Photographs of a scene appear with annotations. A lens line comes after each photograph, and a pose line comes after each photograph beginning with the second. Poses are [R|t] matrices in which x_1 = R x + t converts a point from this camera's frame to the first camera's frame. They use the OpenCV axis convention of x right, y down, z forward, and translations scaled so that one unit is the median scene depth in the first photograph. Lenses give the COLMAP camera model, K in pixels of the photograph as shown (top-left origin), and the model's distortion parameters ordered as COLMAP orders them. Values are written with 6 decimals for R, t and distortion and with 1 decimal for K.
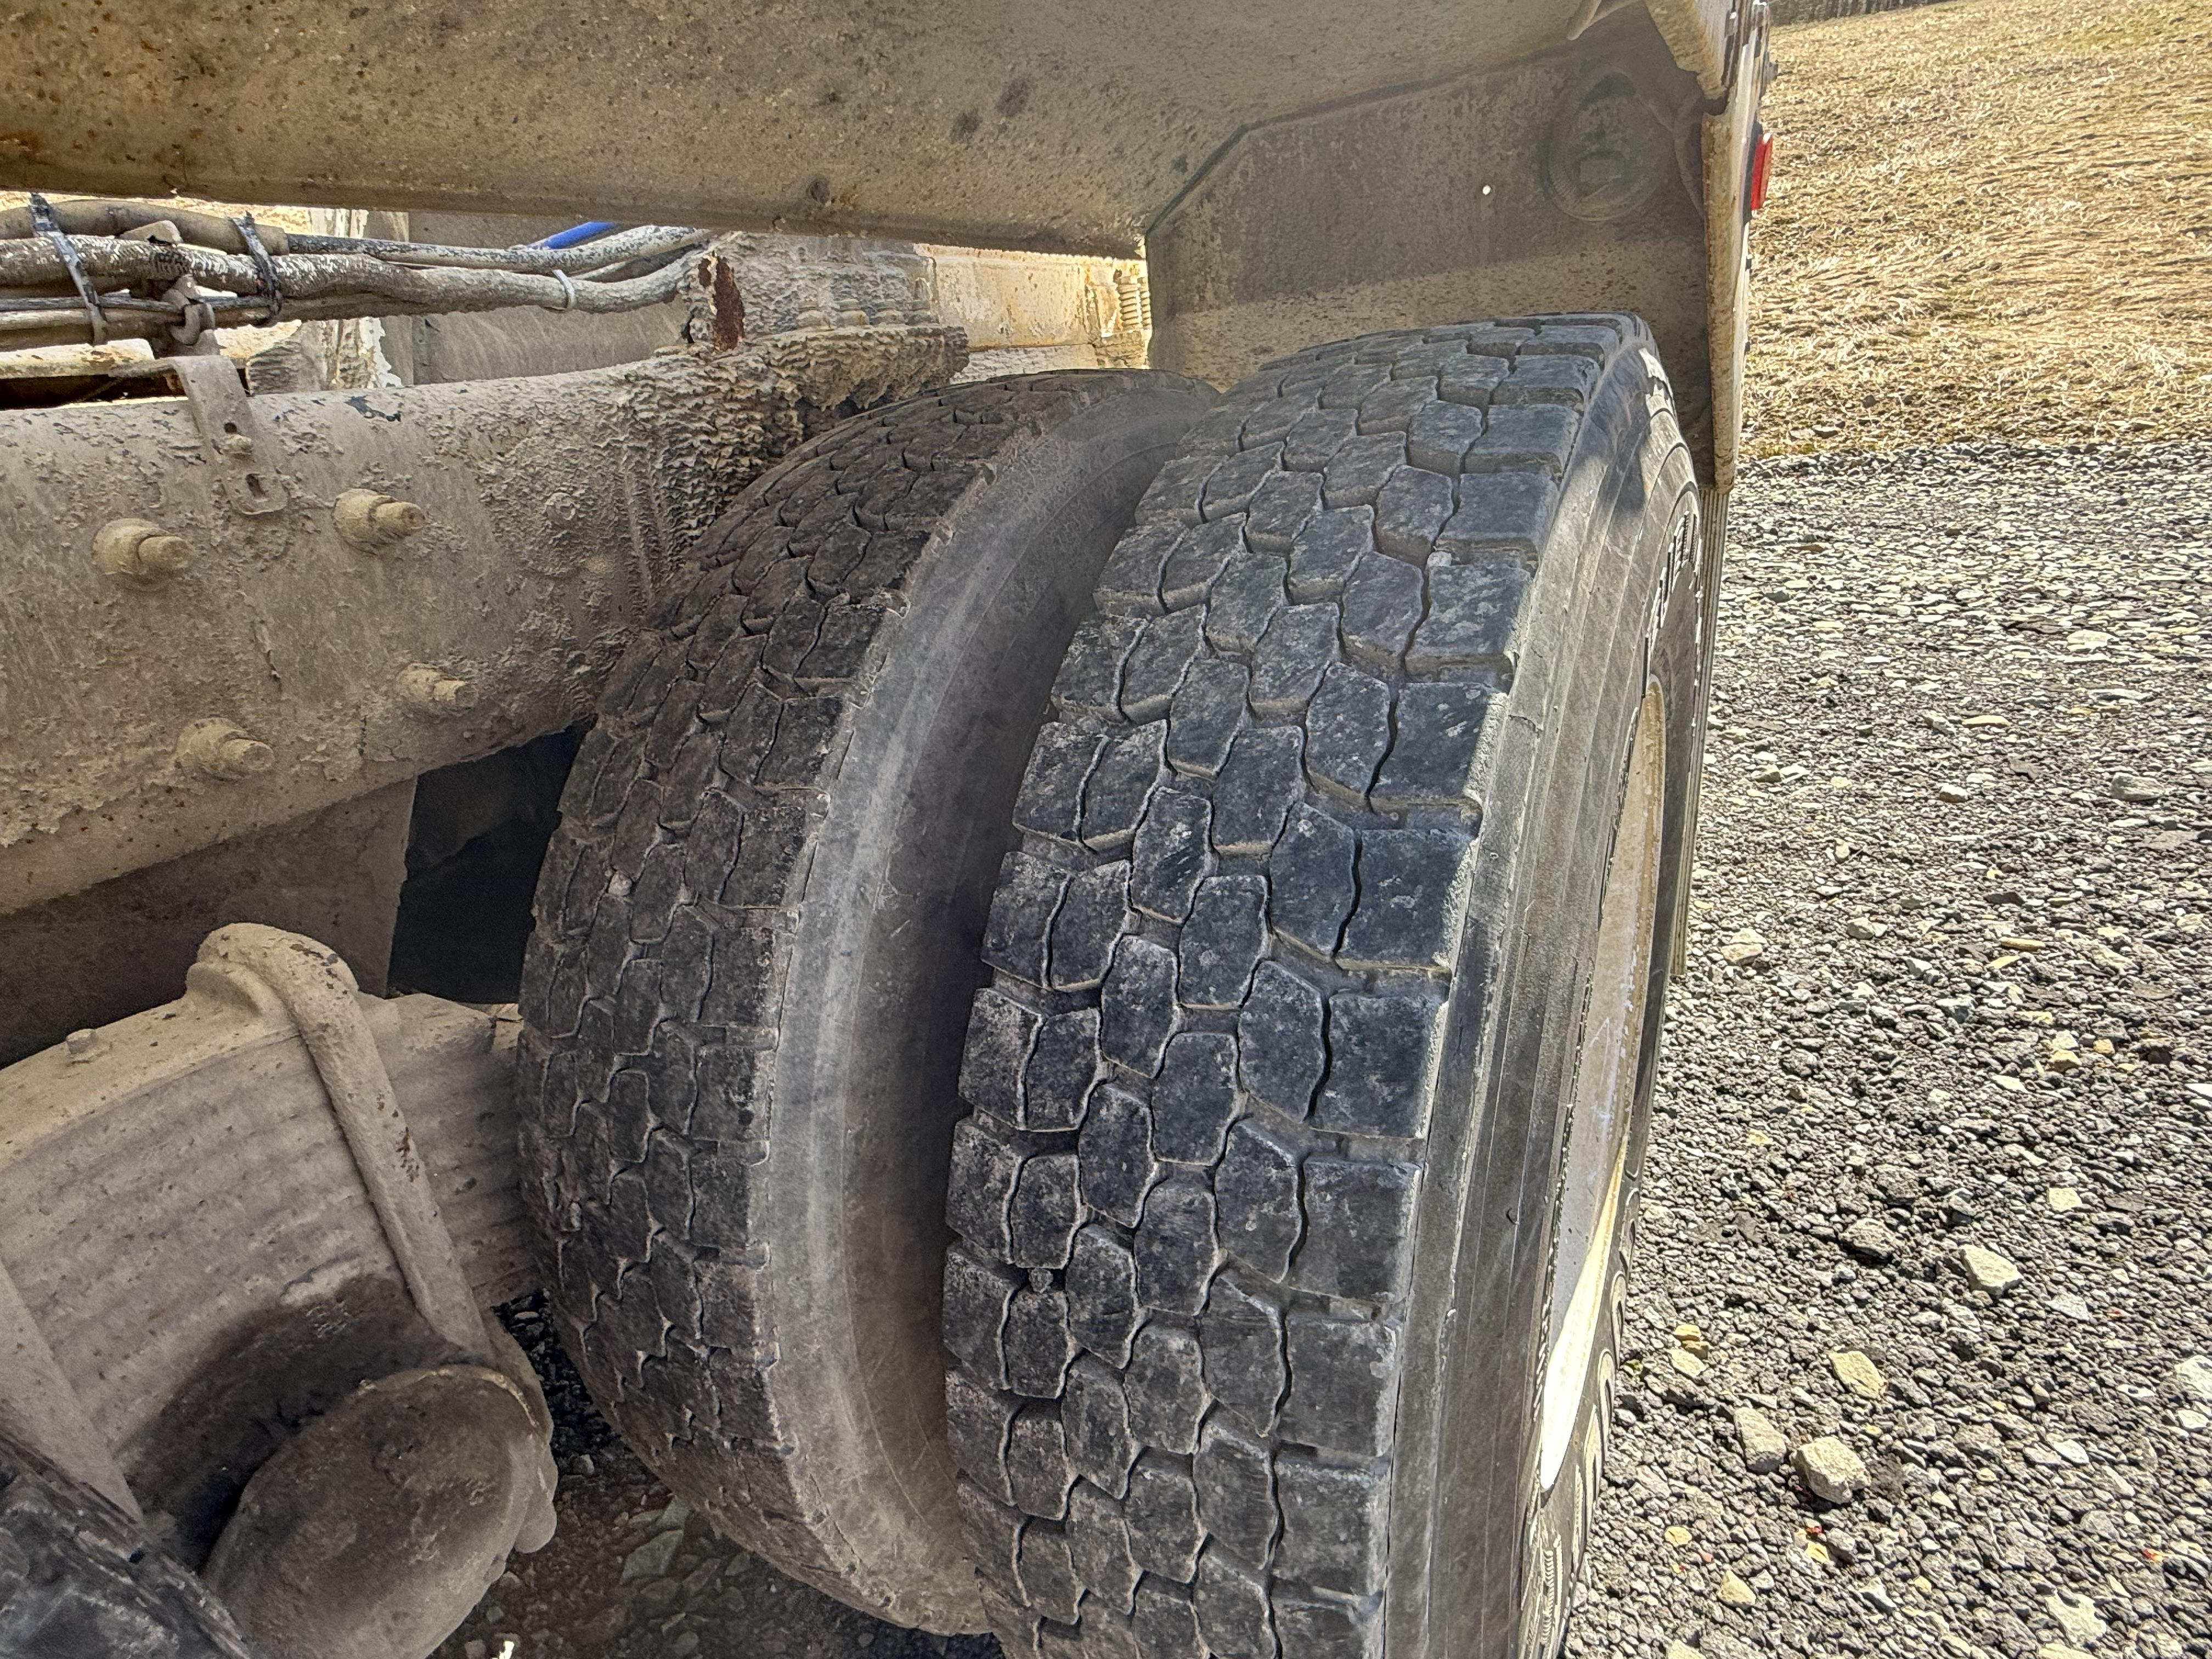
lens RADIAL K [[1119.0, 0, 1108.8], [0, 1119.0, 832.4], [0, 0, 1]] dist [-0.001020, -0.000498]
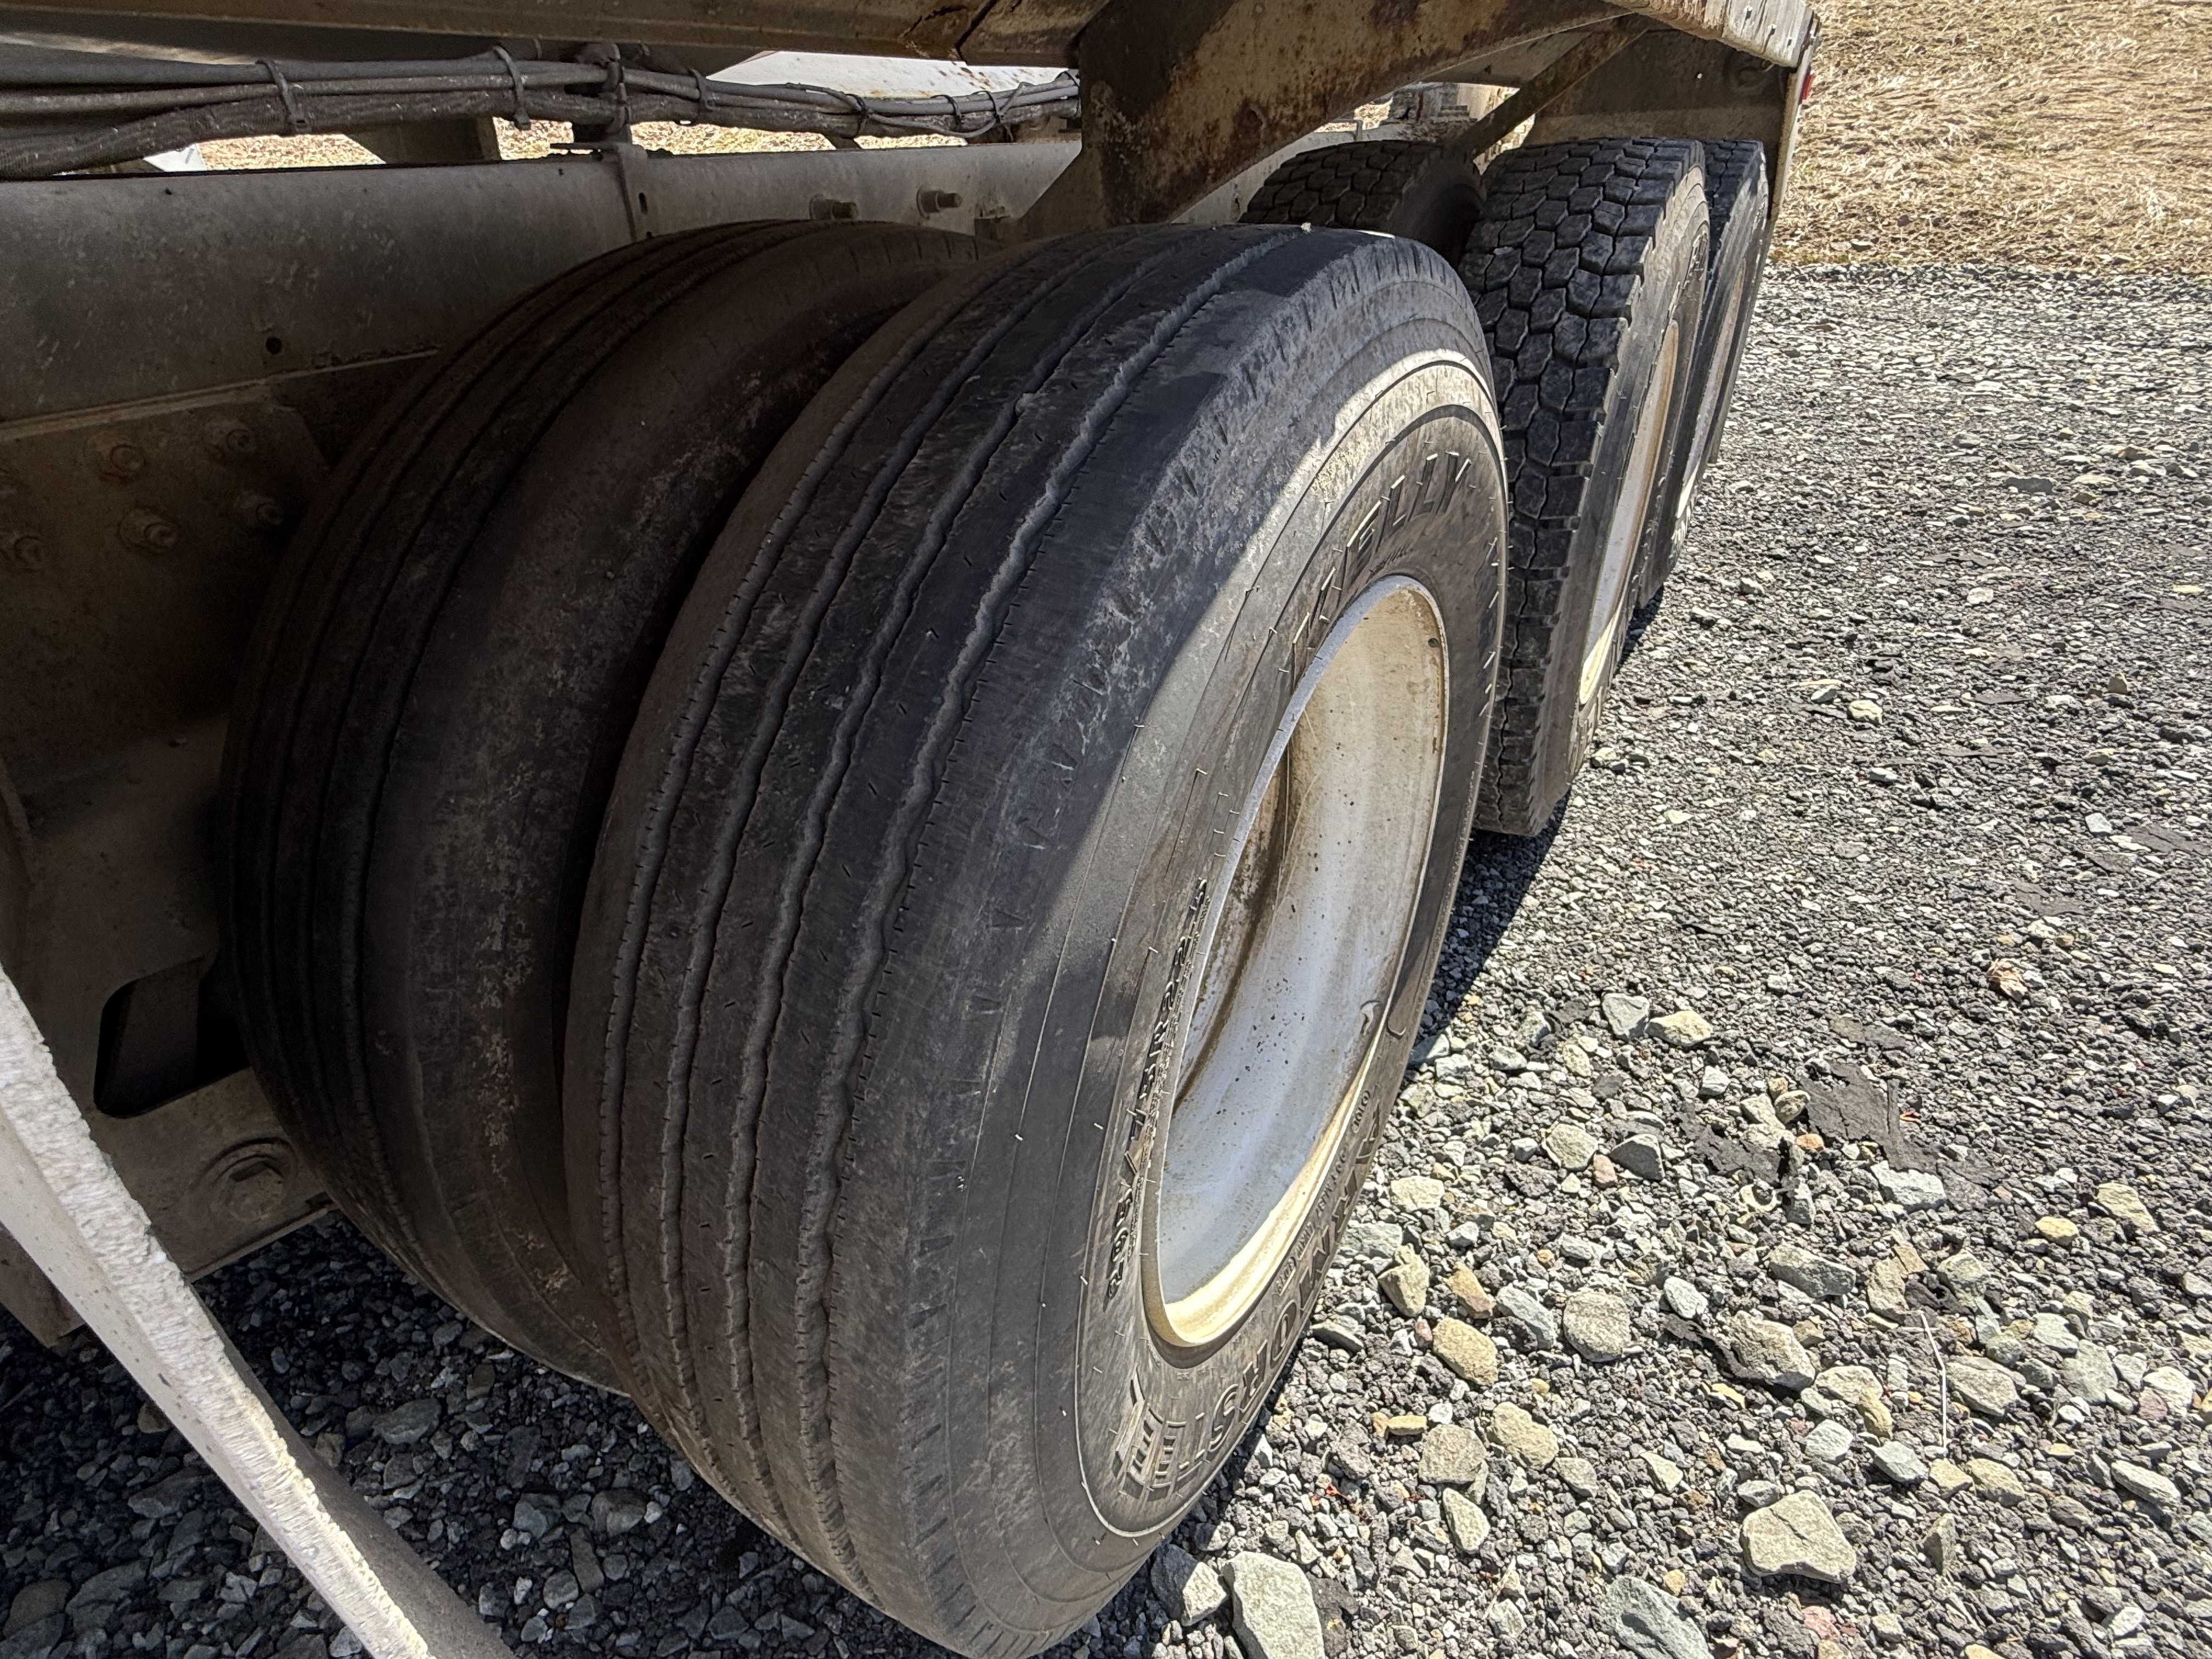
lens RADIAL K [[1119.0, 0, 1108.8], [0, 1119.0, 832.4], [0, 0, 1]] dist [-0.001020, -0.000498]
pose [[0.997273, 0.068225, 0.028134, -0.376163], [-0.072001, 0.983125, 0.168170, 0.303202], [-0.016185, -0.169738, 0.985356, -0.691852]]
